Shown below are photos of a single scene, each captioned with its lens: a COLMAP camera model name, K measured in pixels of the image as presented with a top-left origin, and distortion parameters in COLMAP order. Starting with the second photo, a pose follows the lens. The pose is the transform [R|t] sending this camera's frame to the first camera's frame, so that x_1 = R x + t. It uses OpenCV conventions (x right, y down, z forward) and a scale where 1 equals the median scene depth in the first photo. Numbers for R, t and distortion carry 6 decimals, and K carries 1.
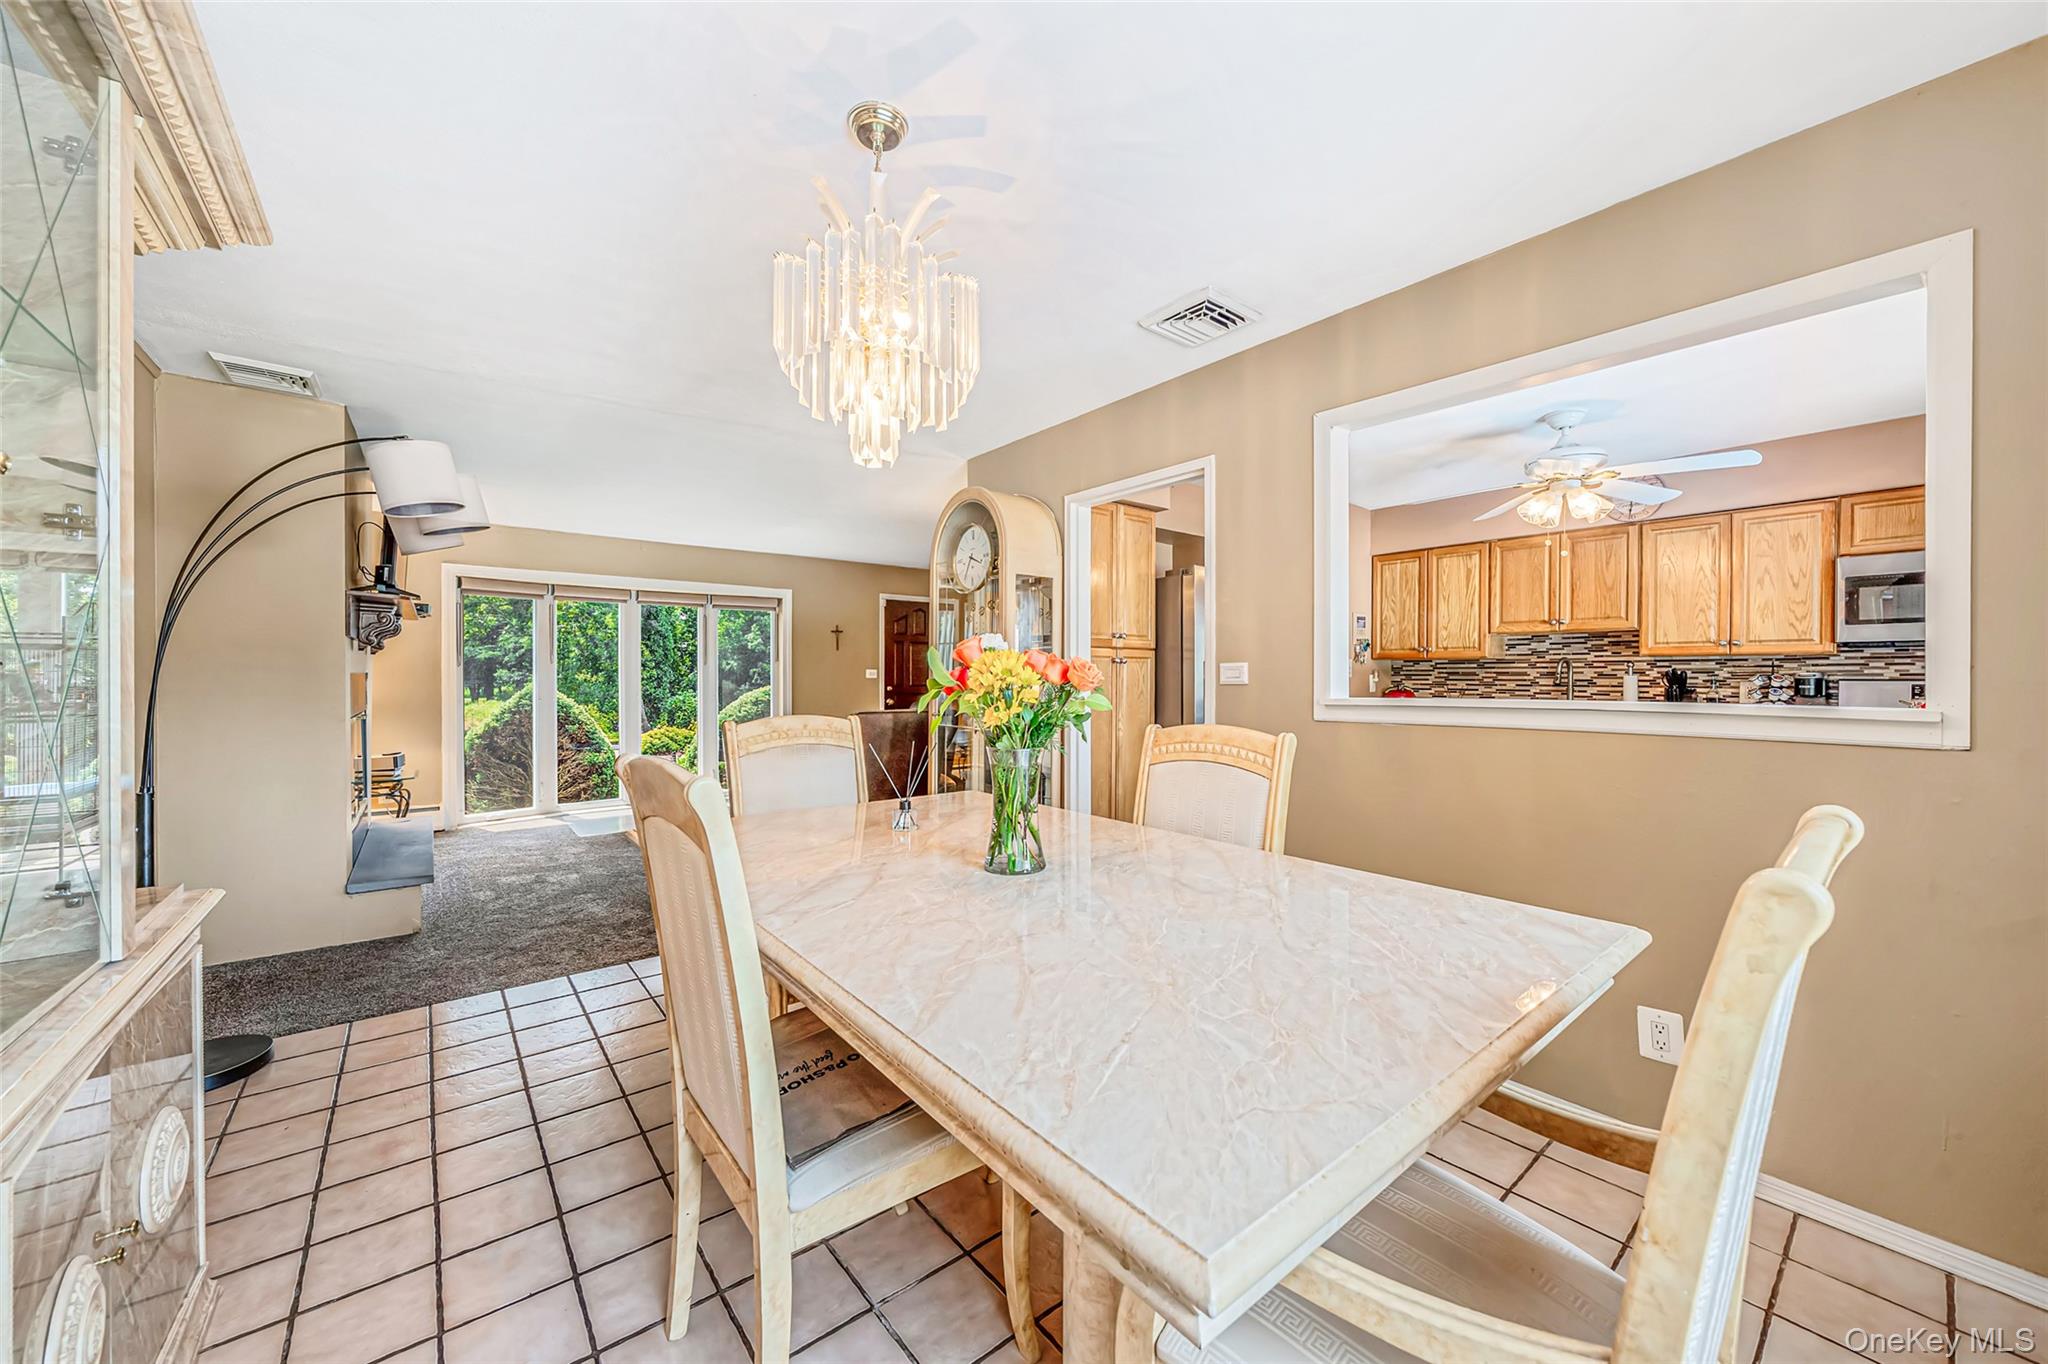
lens RADIAL K [[743.2, 0, 1029.9], [0, 743.2, 685.1], [0, 0, 1]] dist [-0.001106, -0.000123]
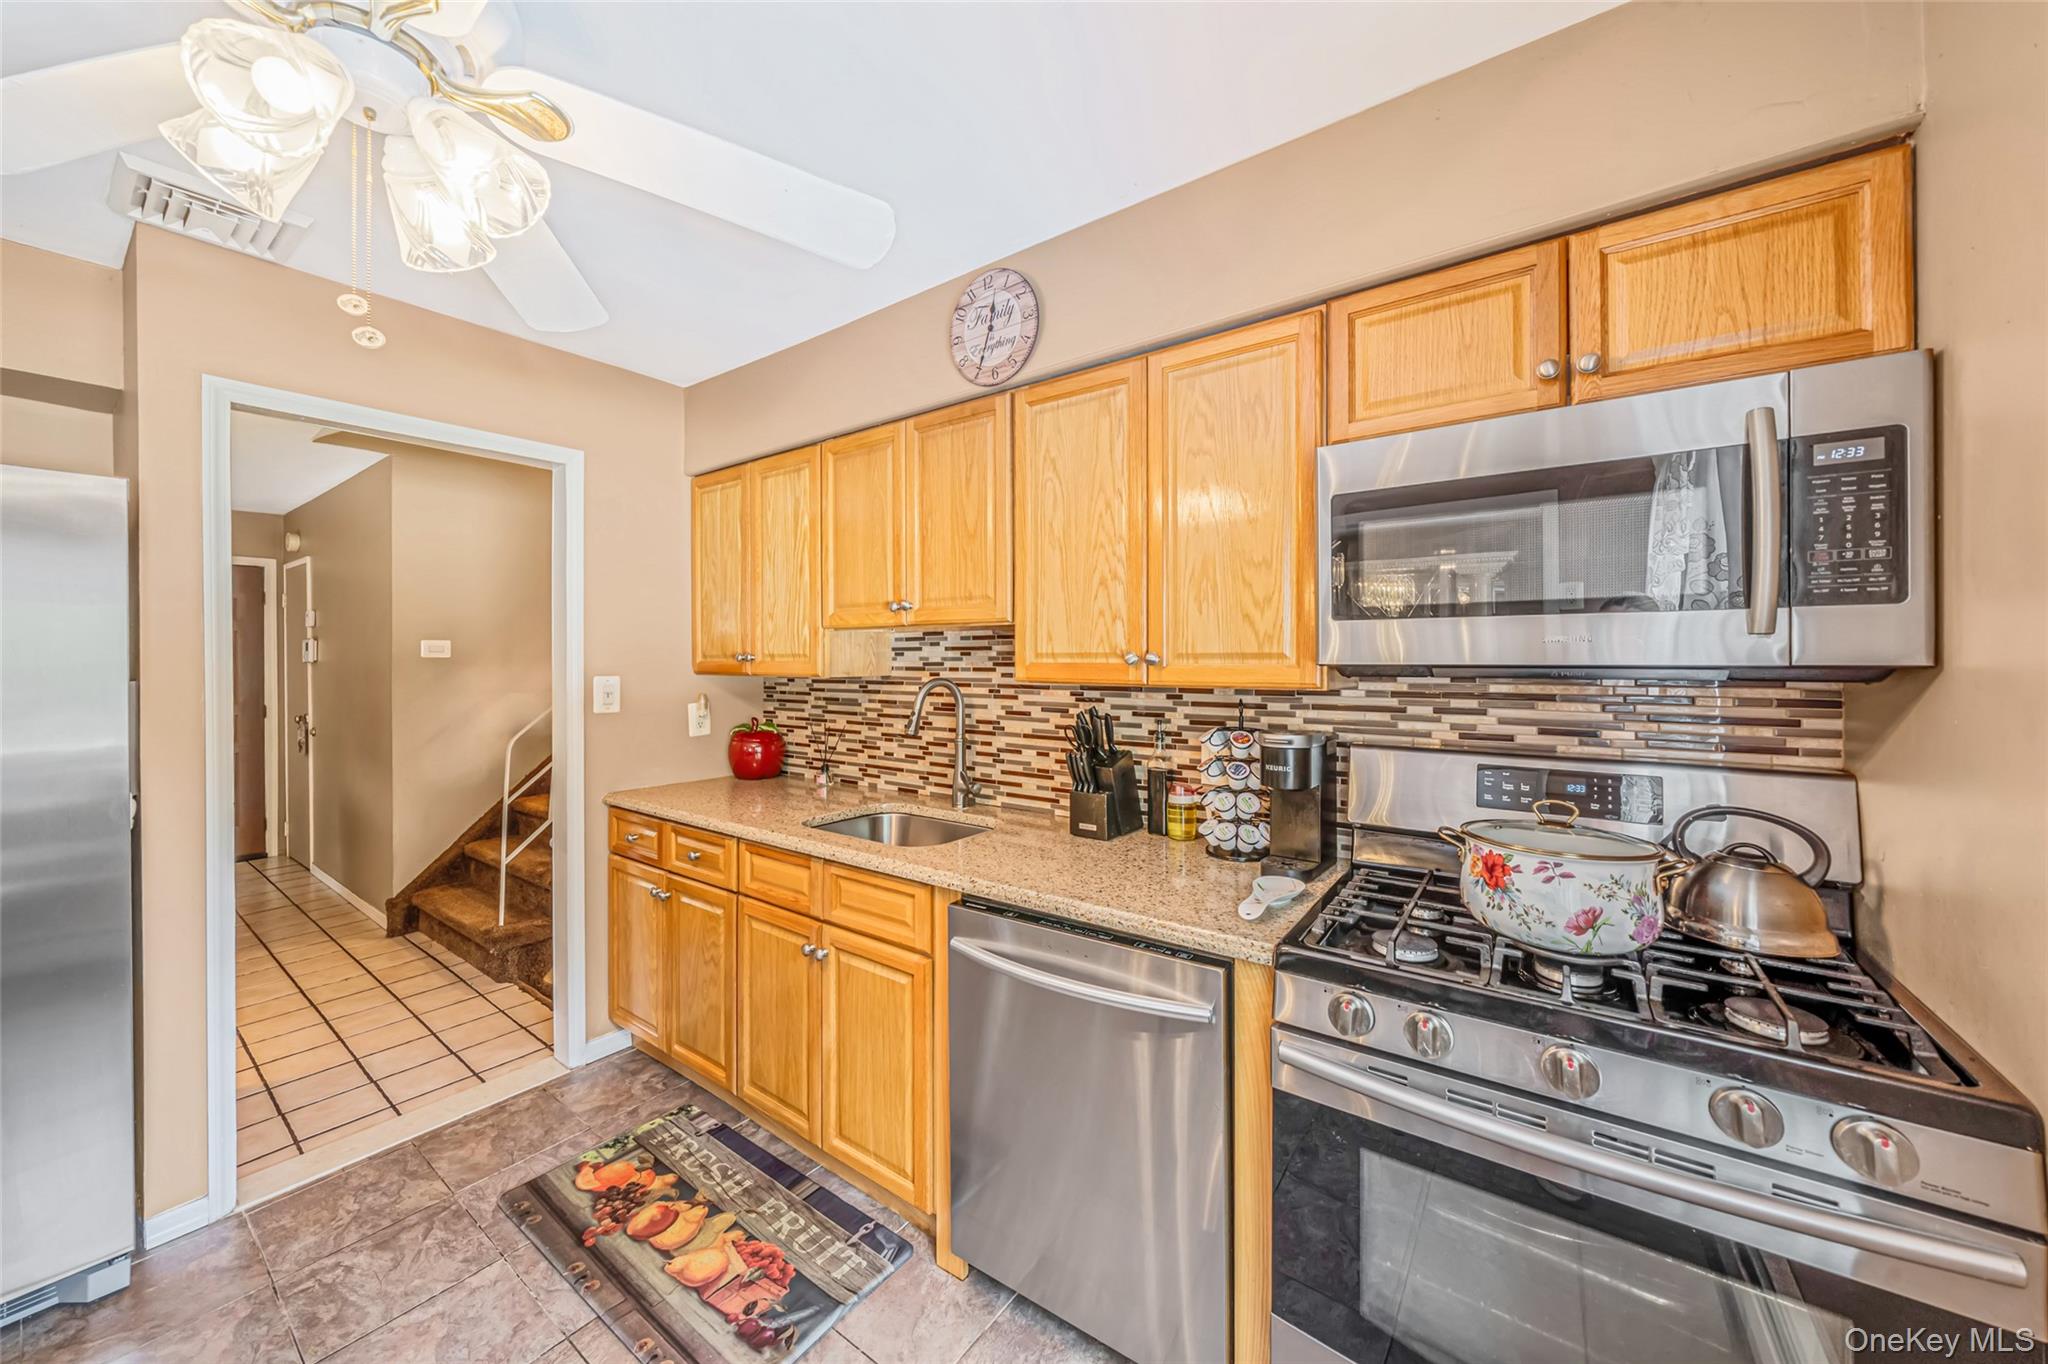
lens RADIAL K [[712.6, 0, 1025.2], [0, 712.6, 660.6], [0, 0, 1]] dist [-0.010801, 0.000220]
pose [[0.968552, -0.003812, 0.248781, 0.715501], [0.006016, 0.999949, -0.008097, -0.048892], [-0.248738, 0.009339, 0.968526, 0.574393]]
